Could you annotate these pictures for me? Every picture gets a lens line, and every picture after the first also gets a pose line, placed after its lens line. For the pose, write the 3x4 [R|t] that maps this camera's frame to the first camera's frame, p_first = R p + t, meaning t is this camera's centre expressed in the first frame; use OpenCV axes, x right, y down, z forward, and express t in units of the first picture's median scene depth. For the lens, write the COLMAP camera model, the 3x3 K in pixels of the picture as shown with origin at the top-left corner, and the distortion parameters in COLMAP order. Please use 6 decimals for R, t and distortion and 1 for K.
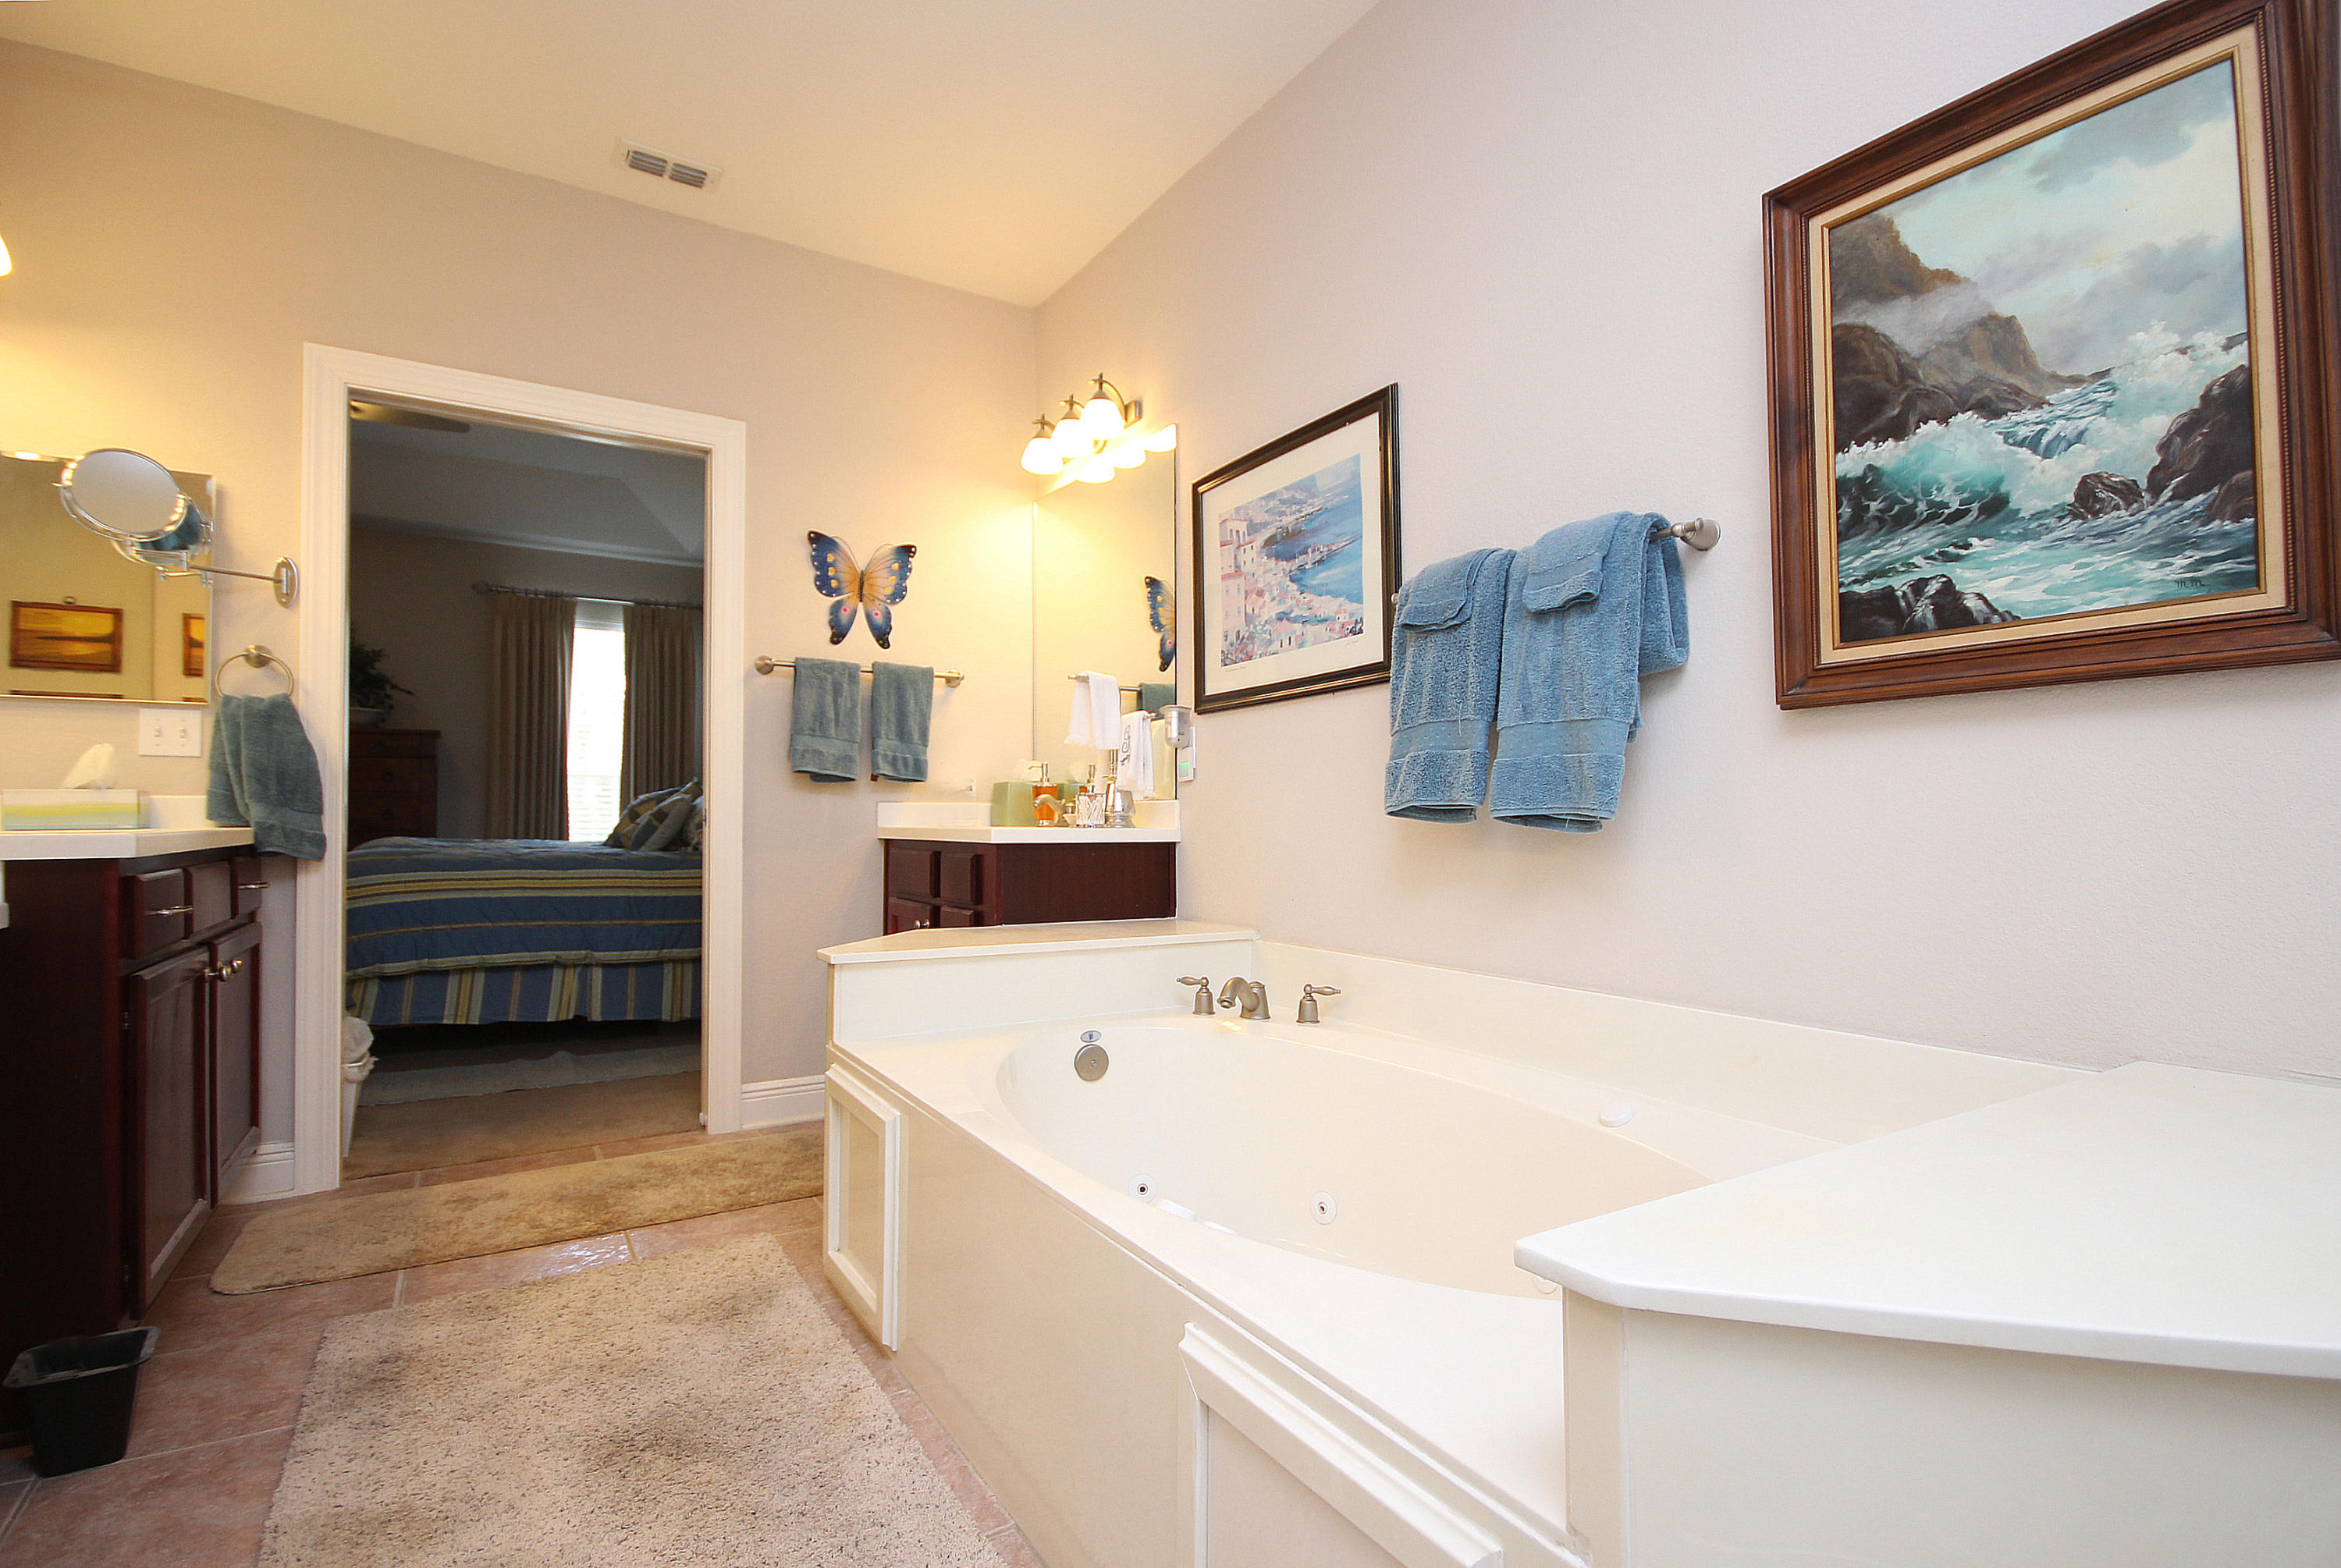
lens RADIAL K [[1109.0, 0, 1182.9], [0, 1109.0, 793.9], [0, 0, 1]] dist [0.009702, -0.010248]
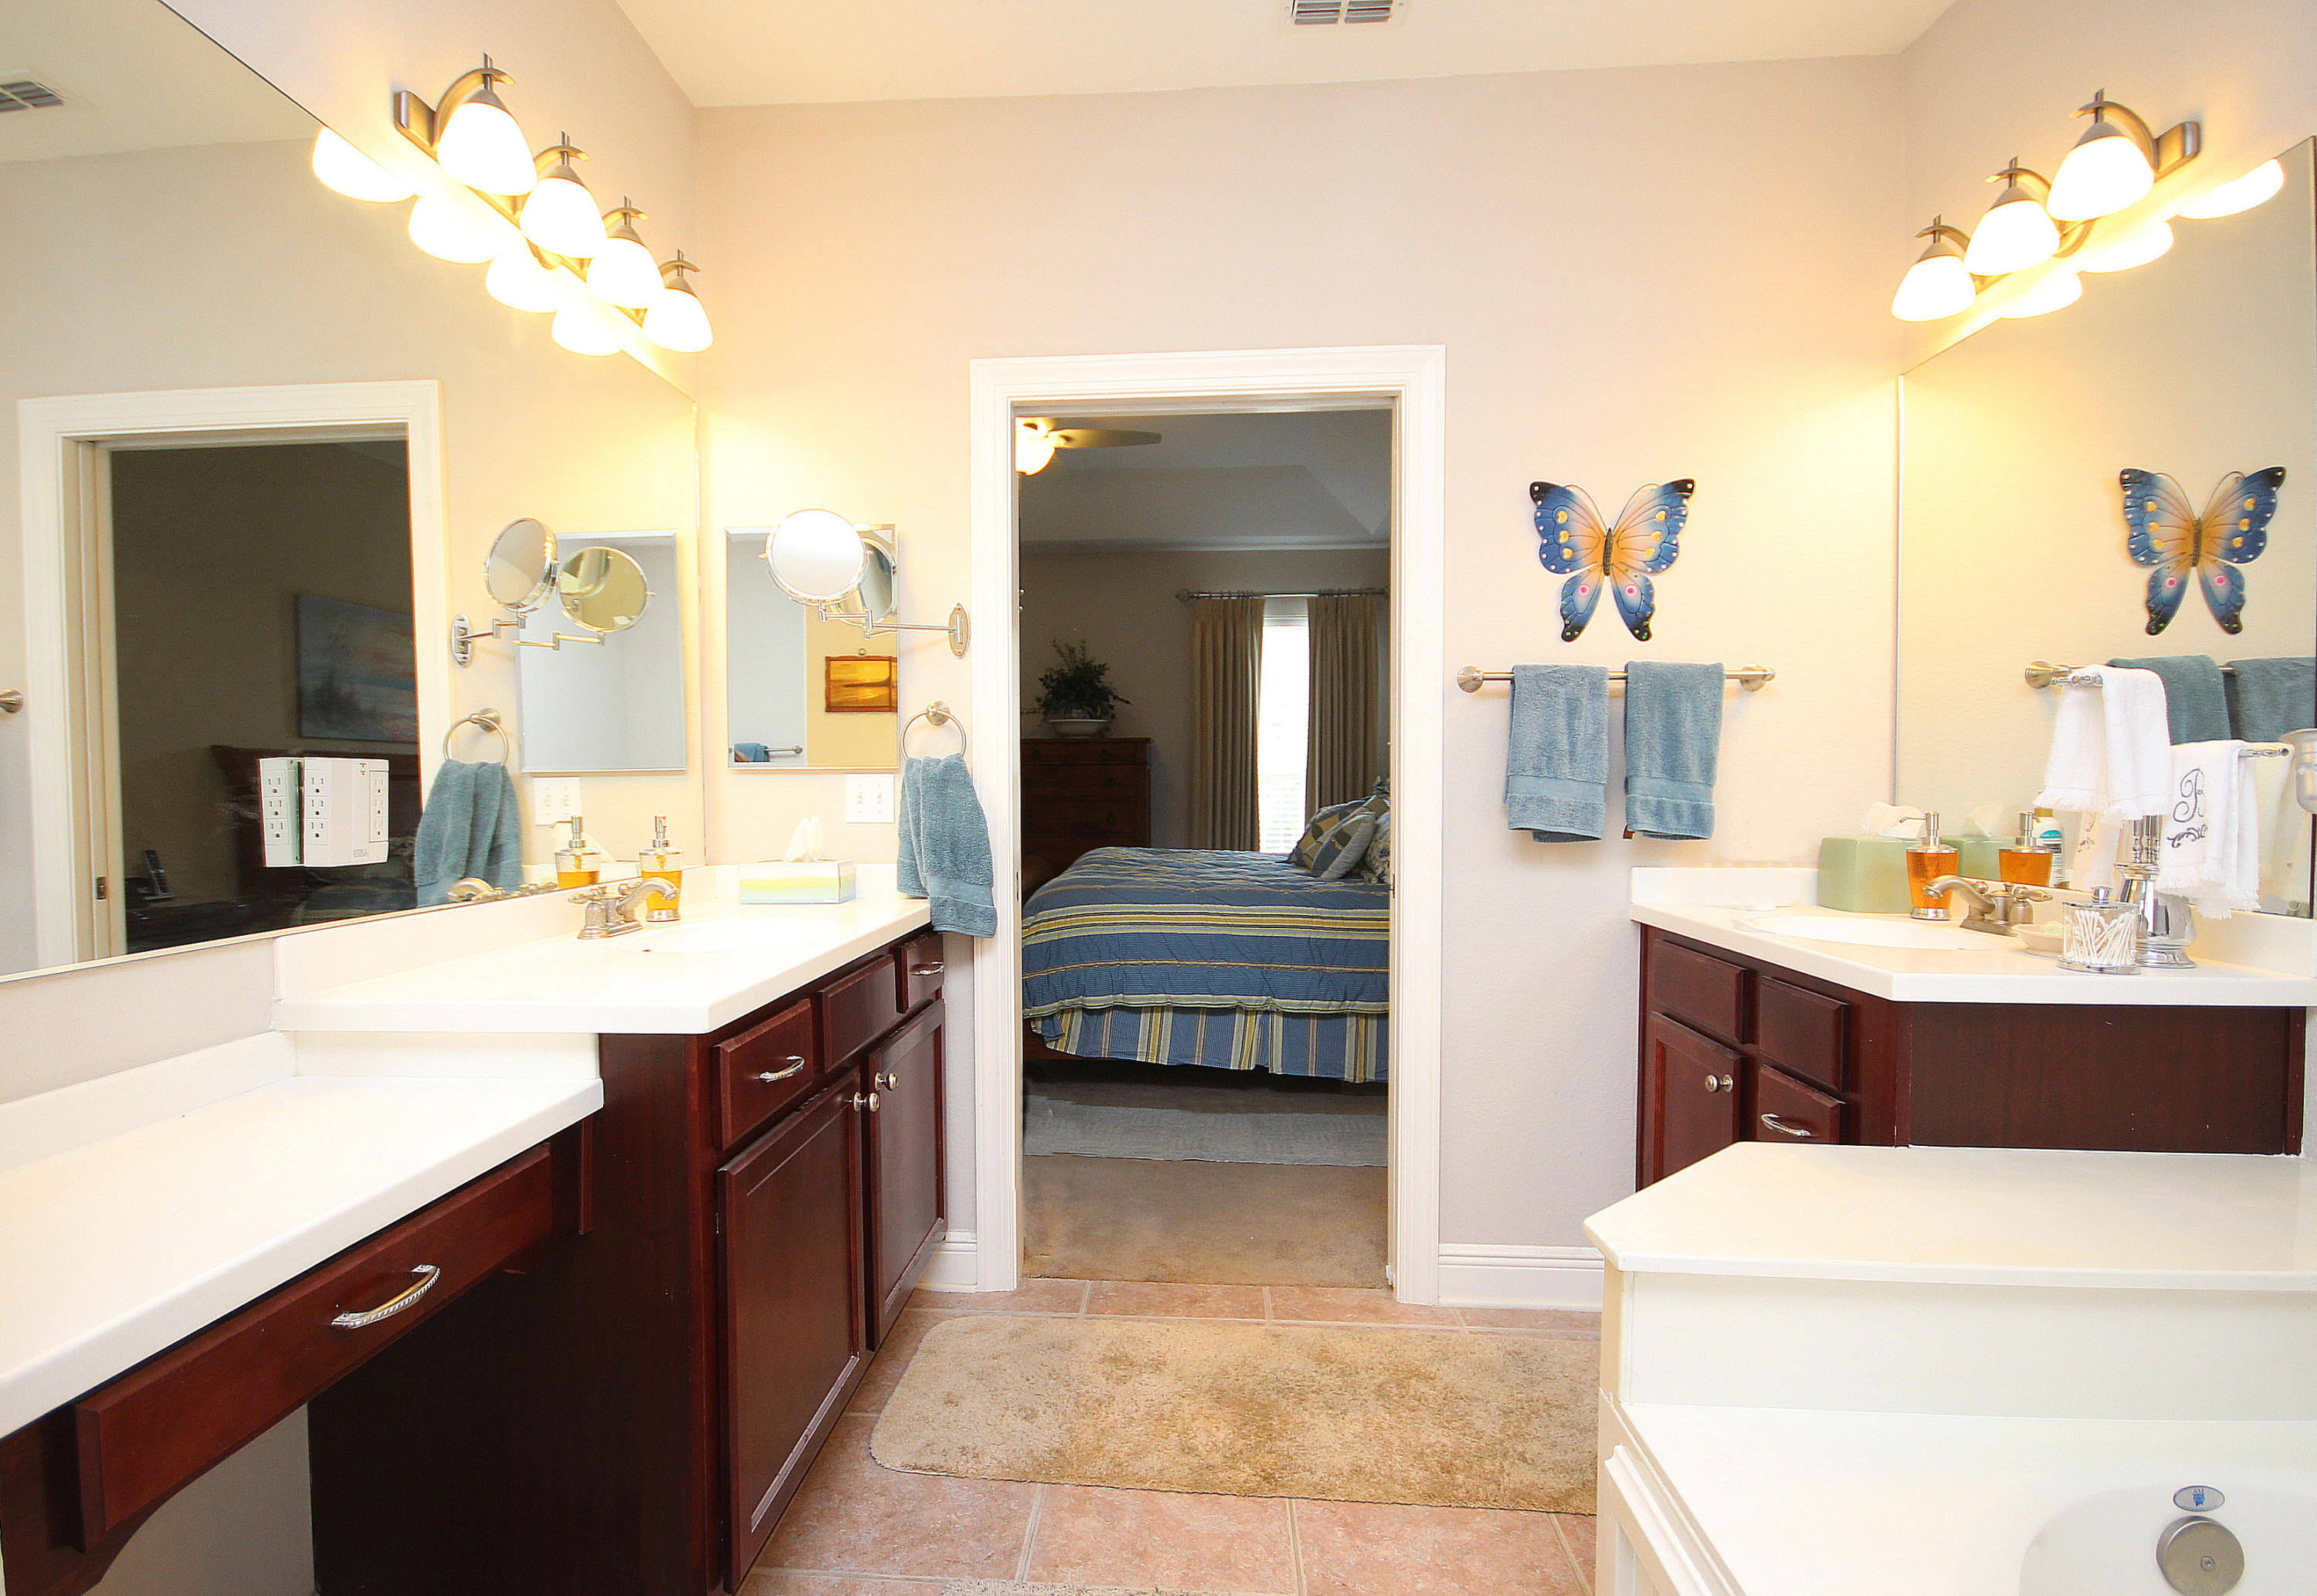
lens RADIAL K [[1100.4, 0, 1114.1], [0, 1100.4, 815.2], [0, 0, 1]] dist [-0.006163, 0.000270]
pose [[0.796220, 0.018082, -0.604738, -0.120020], [0.013935, 0.998740, 0.048210, -0.062476], [0.604847, -0.046813, 0.794964, 0.271727]]
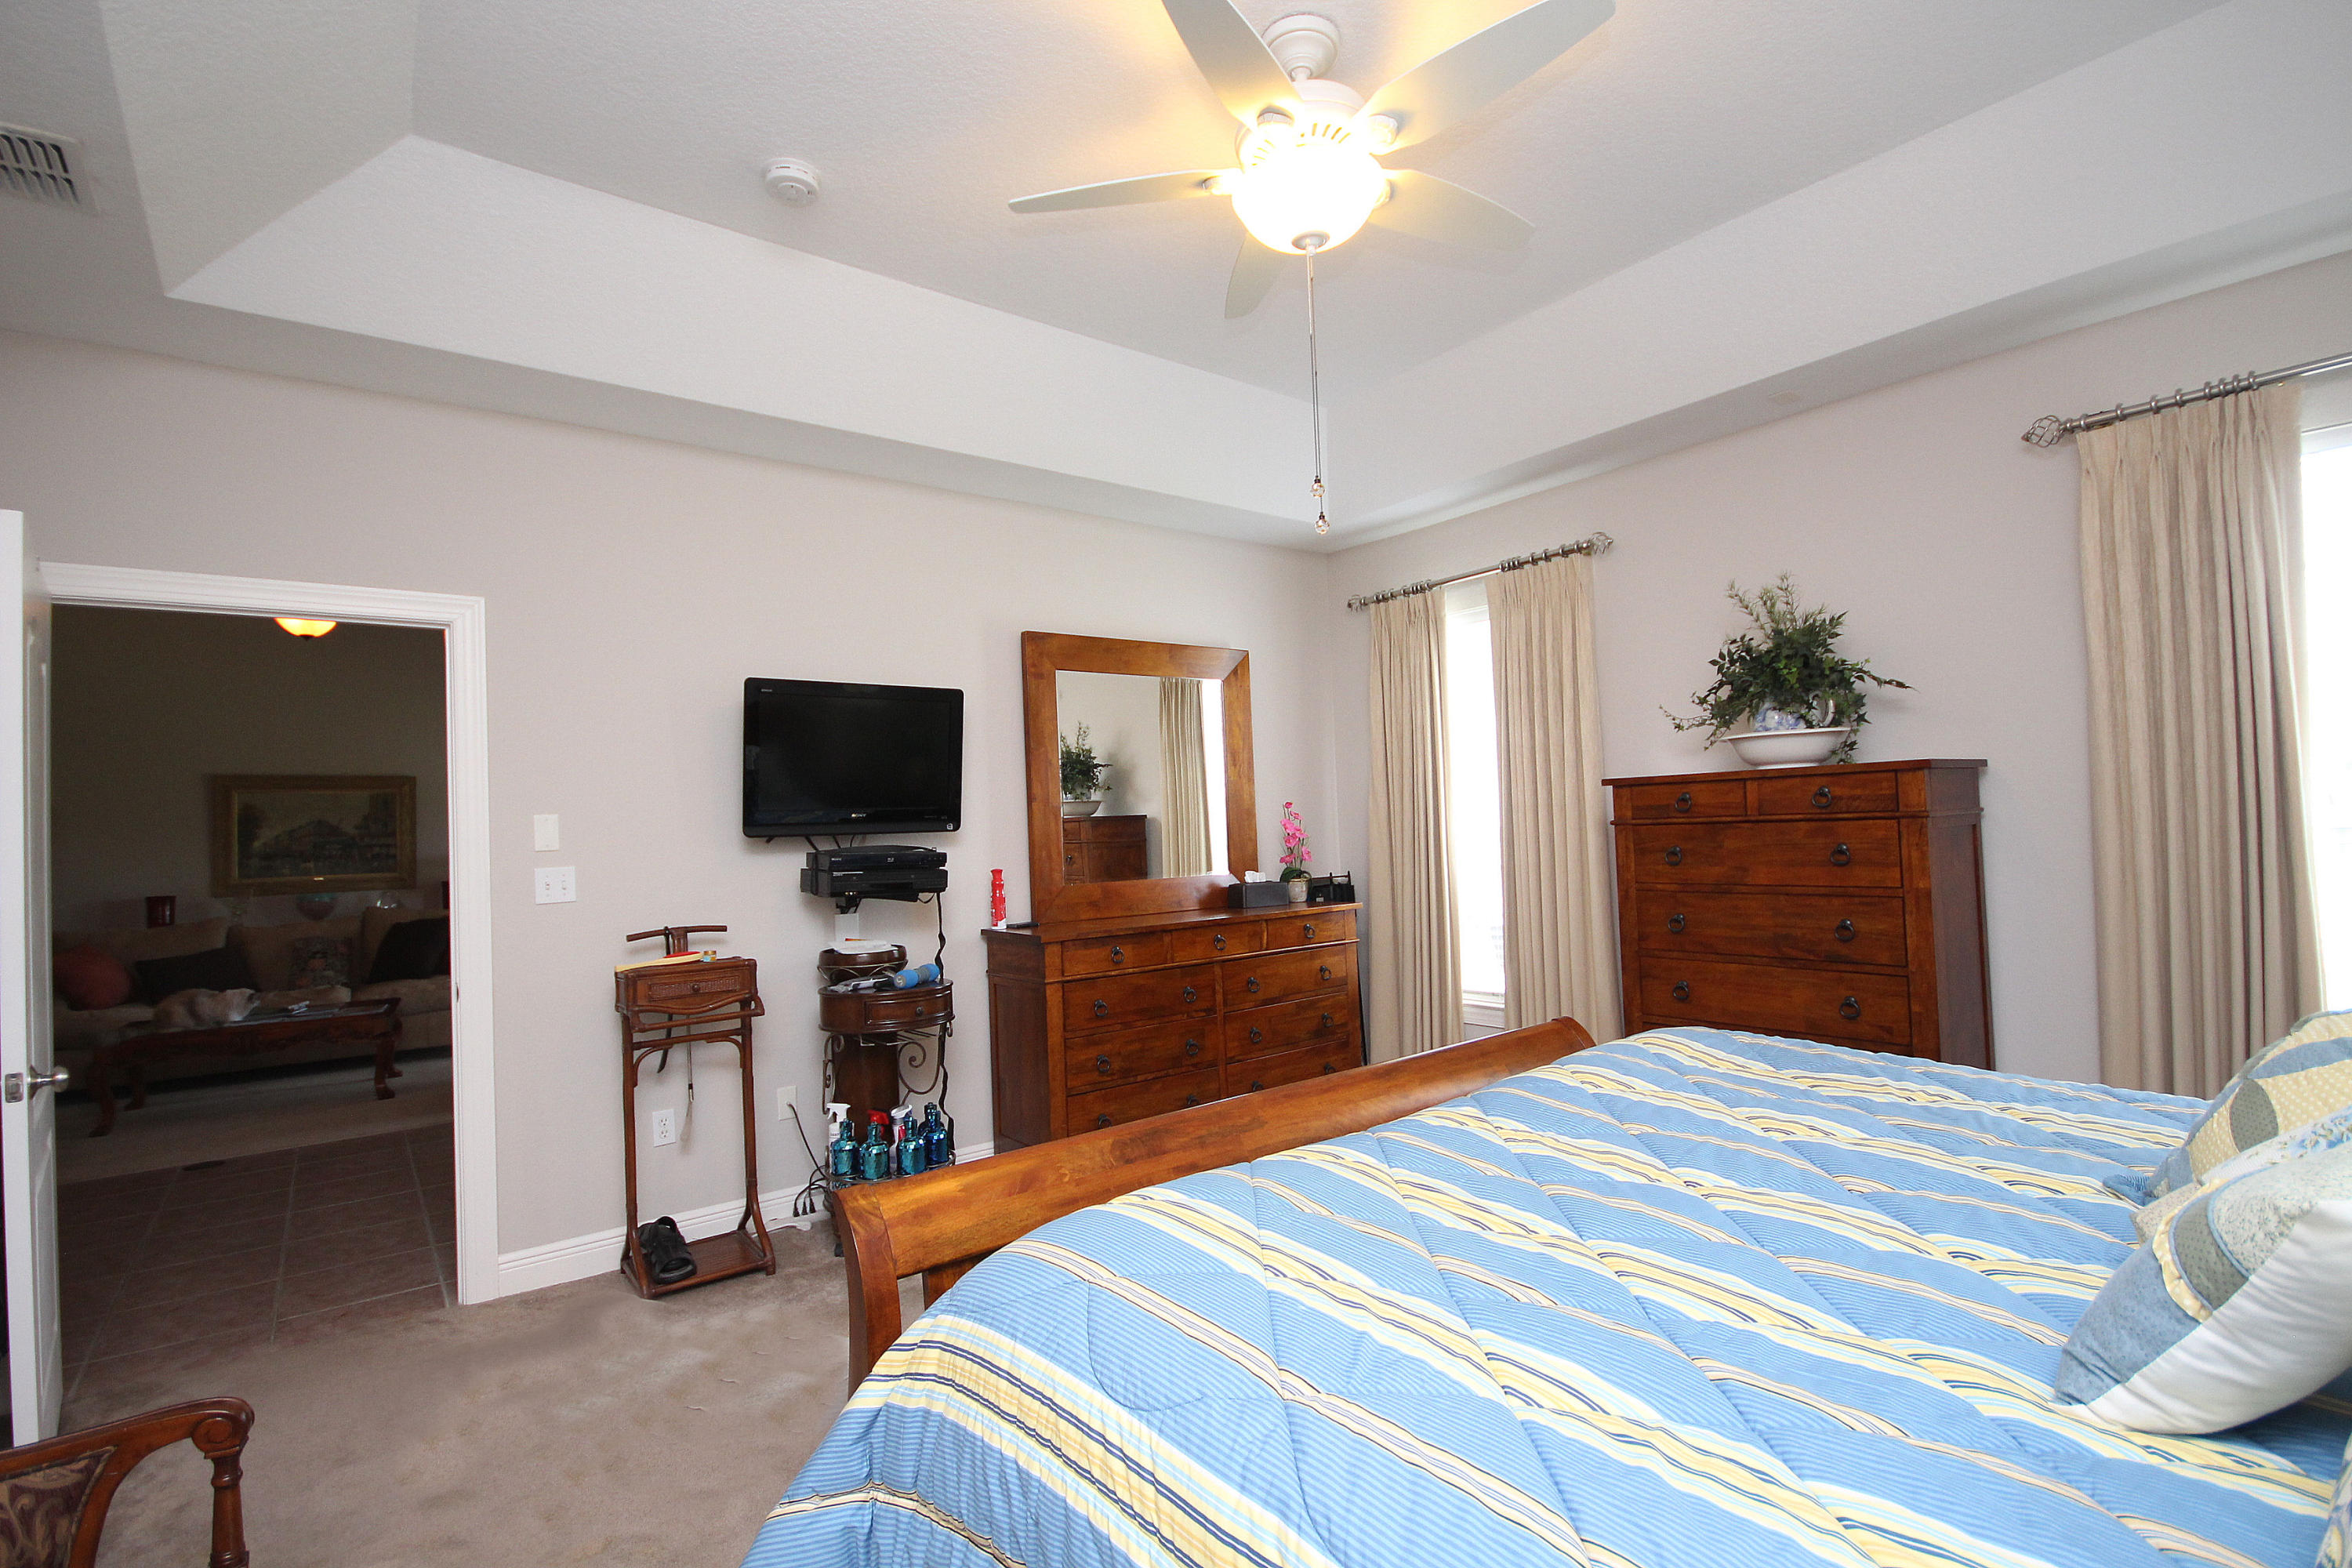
lens RADIAL K [[1084.5, 0, 1177.2], [0, 1084.5, 804.2], [0, 0, 1]] dist [-0.003205, -0.000743]
pose [[0.099566, -0.022321, -0.994781, -0.428666], [0.052152, 0.998491, -0.017184, -0.083865], [0.993663, -0.050169, 0.100580, 1.127891]]
